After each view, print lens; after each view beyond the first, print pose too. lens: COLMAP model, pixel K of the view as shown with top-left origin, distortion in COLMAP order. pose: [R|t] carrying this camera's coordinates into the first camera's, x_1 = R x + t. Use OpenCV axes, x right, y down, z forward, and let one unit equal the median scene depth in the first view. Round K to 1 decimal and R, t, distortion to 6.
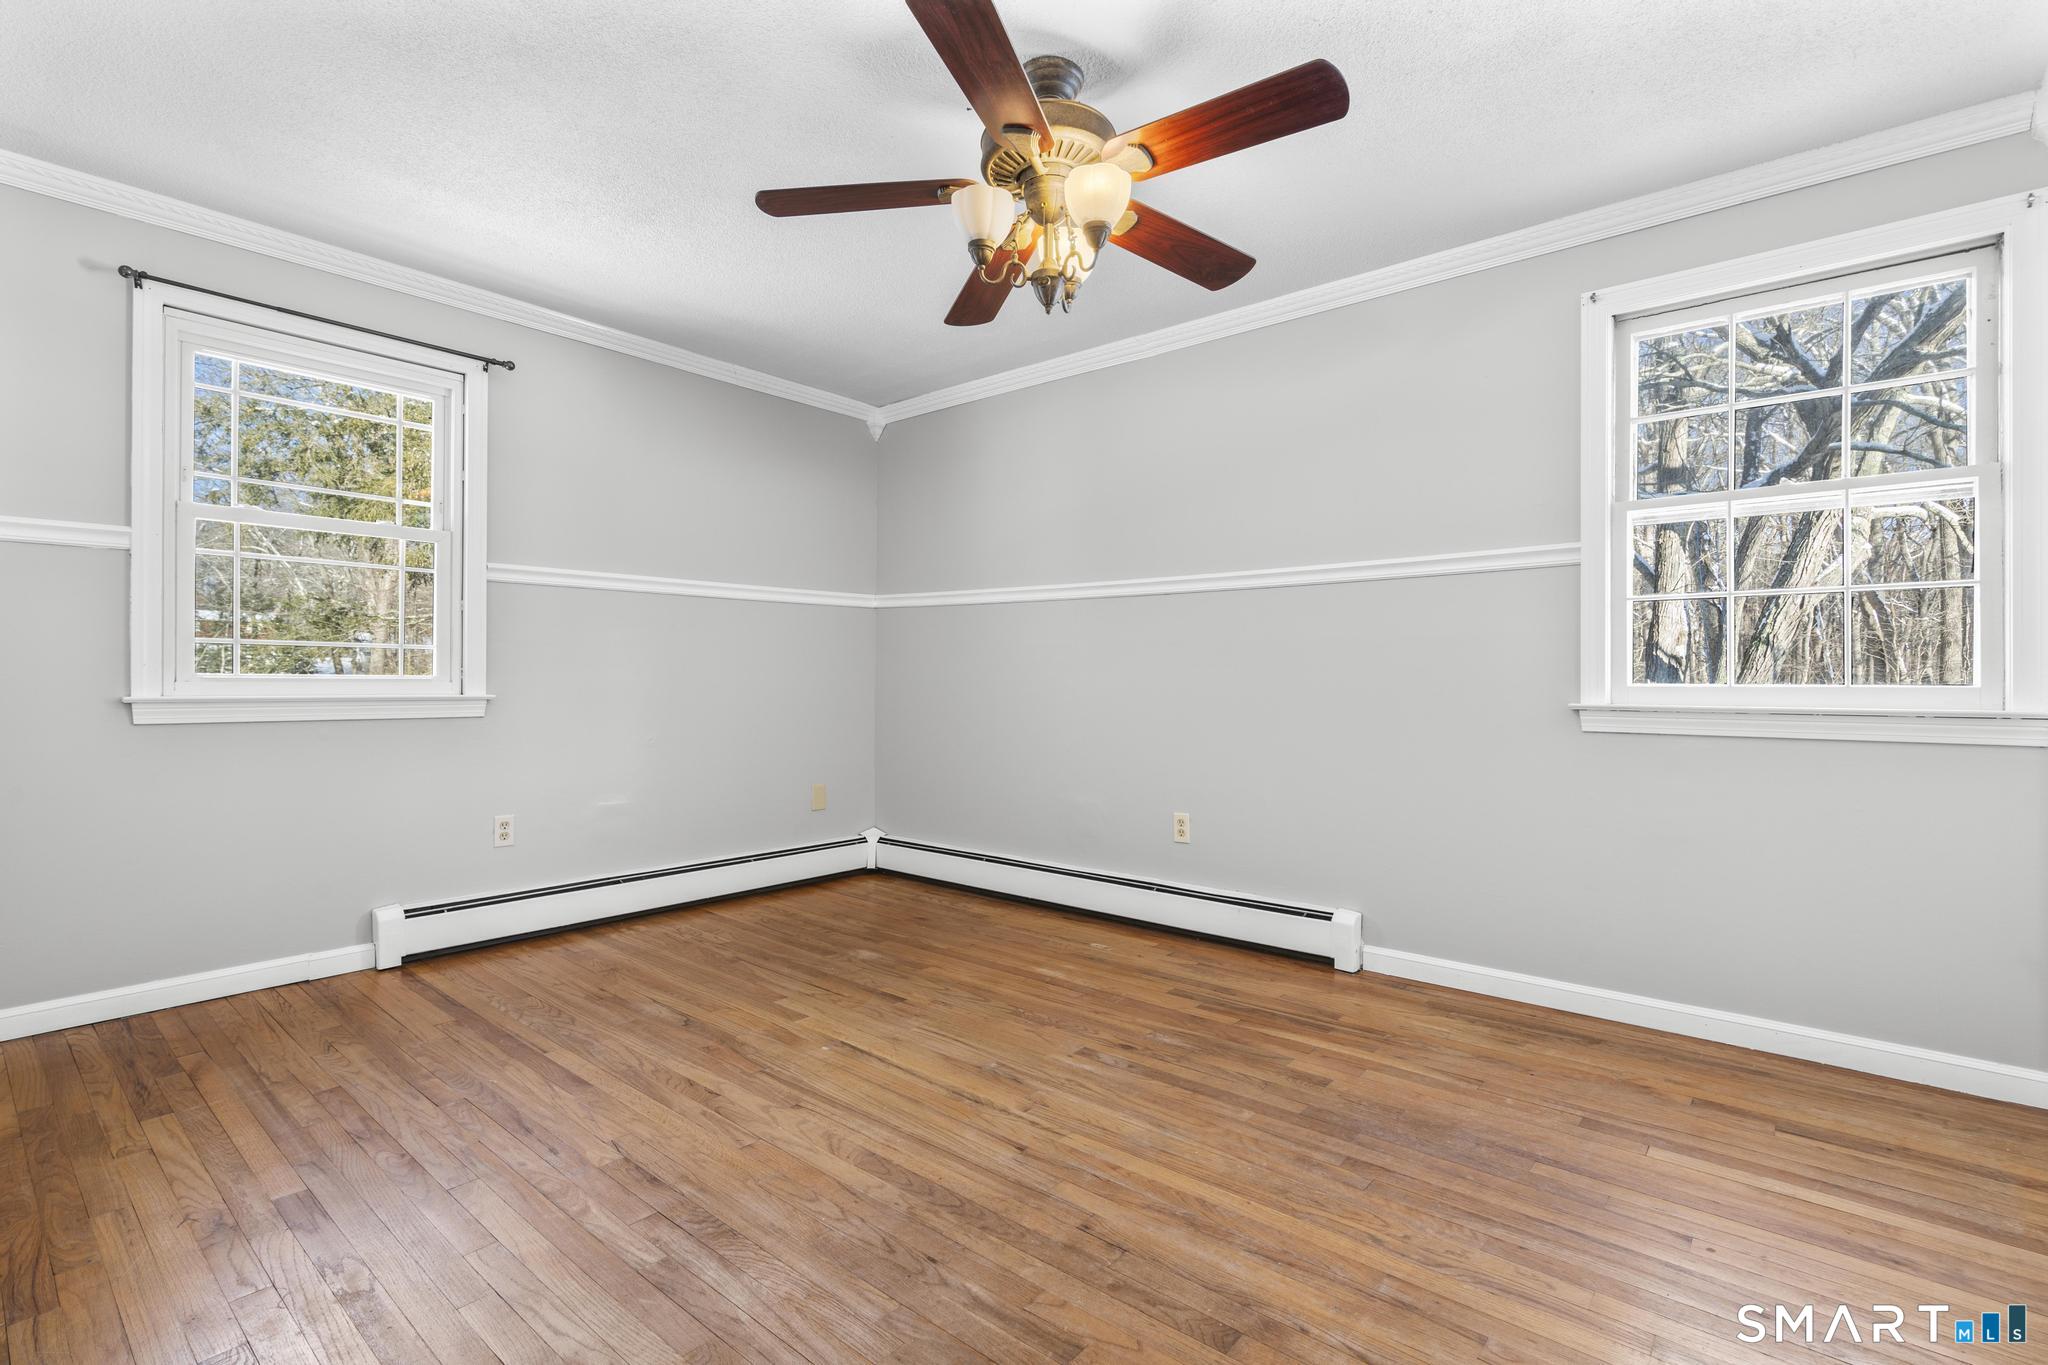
lens RADIAL K [[941.6, 0, 1013.5], [0, 941.6, 684.0], [0, 0, 1]] dist [-0.003526, 0.003788]
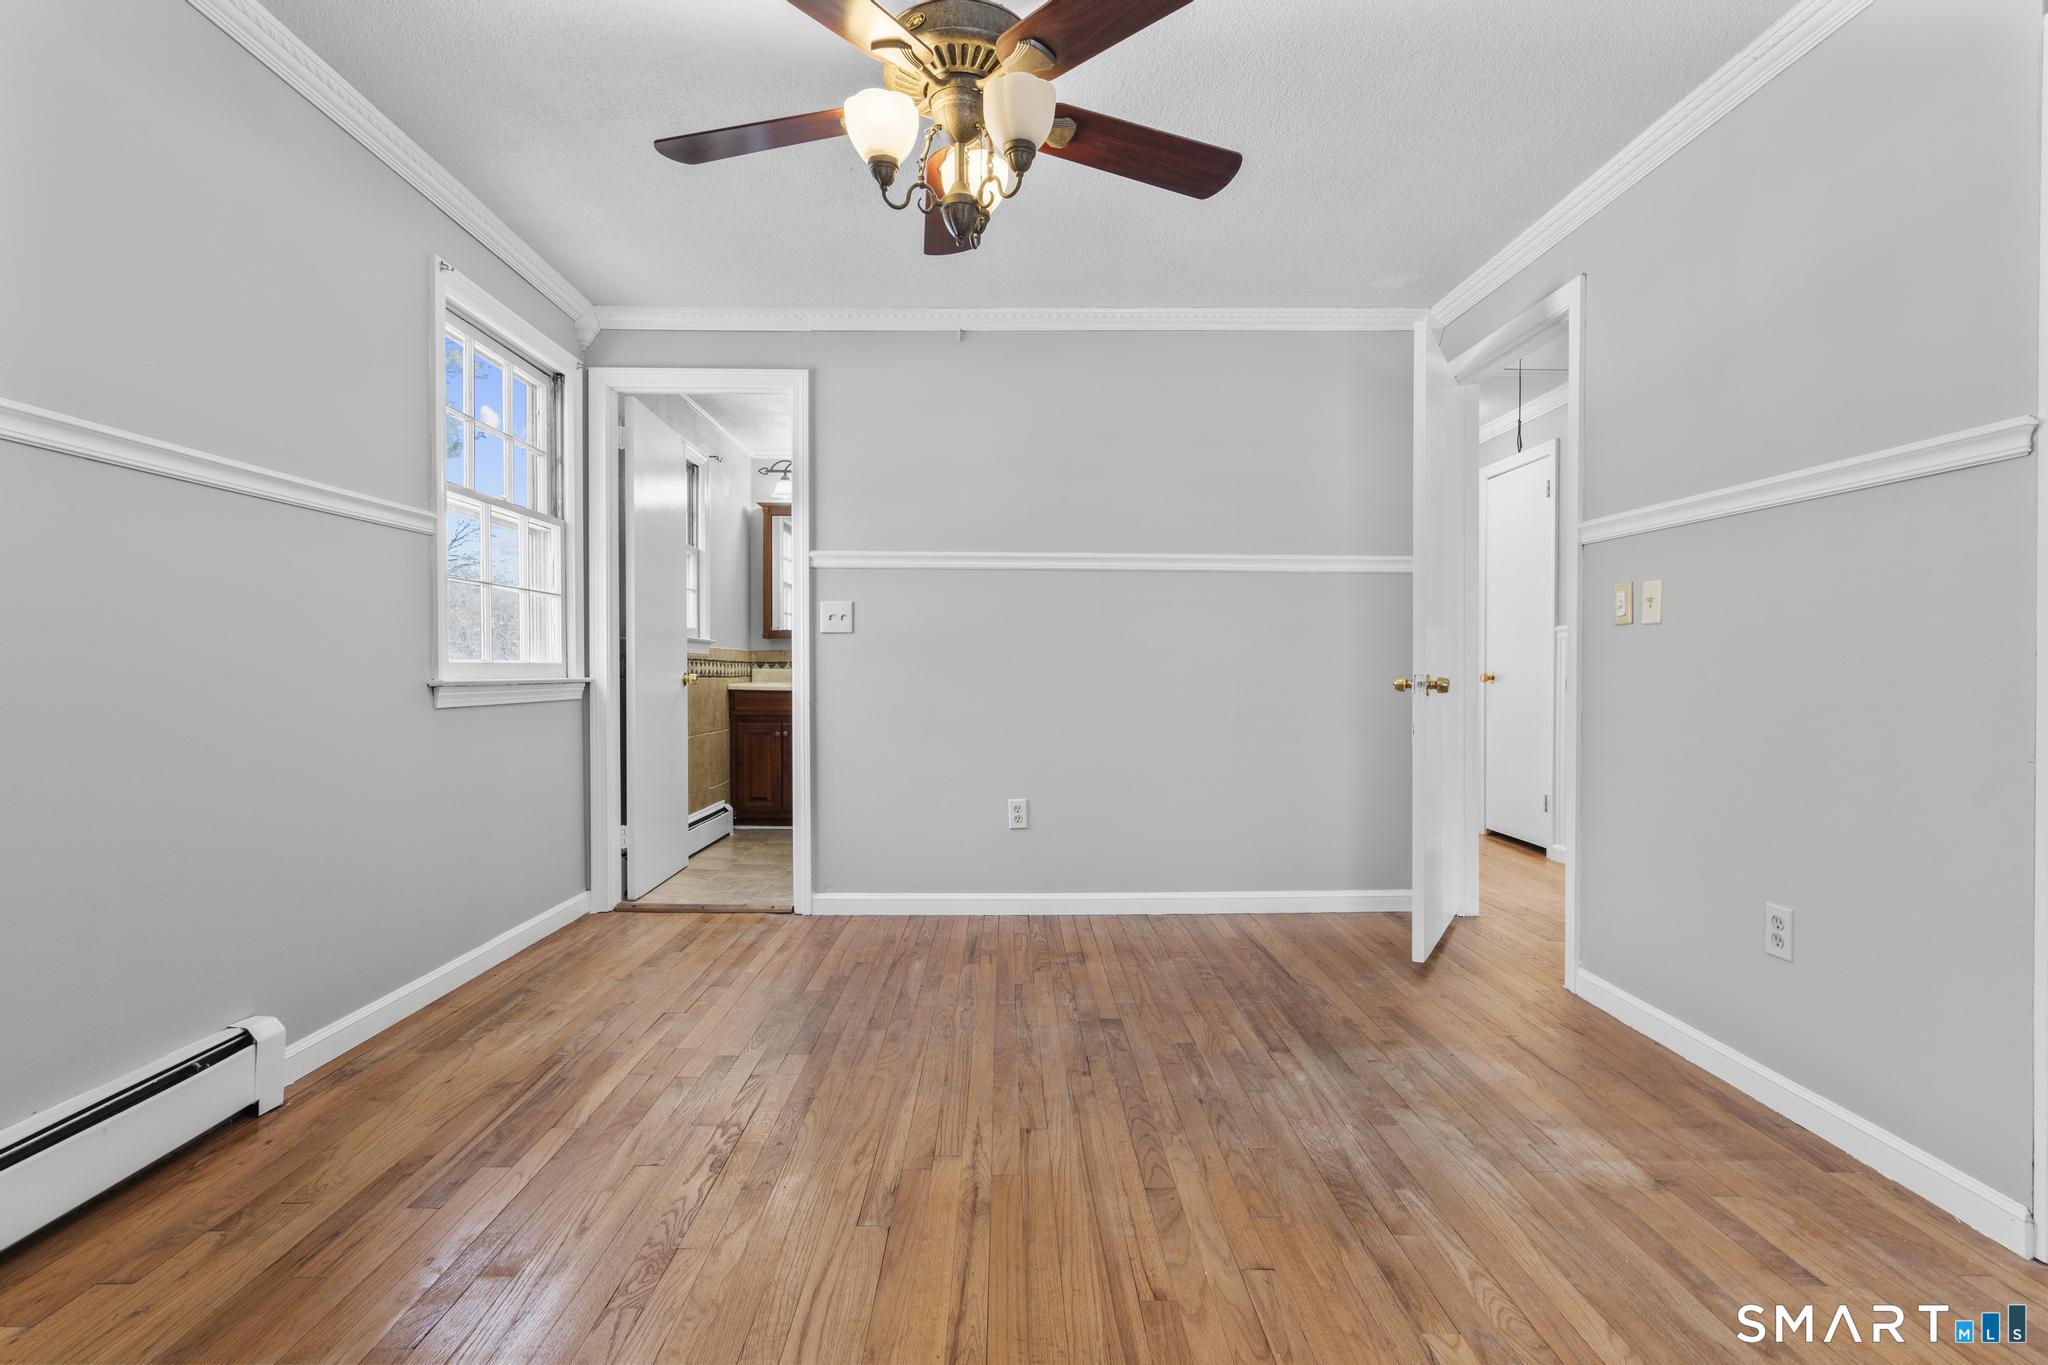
lens RADIAL K [[941.6, 0, 1014.1], [0, 941.6, 678.3], [0, 0, 1]] dist [-0.003526, 0.003788]
pose [[-0.658632, -0.015214, 0.752312, -0.751992], [-0.006176, 0.999871, 0.014814, 0.002153], [-0.752440, 0.005111, -0.658641, 1.729560]]
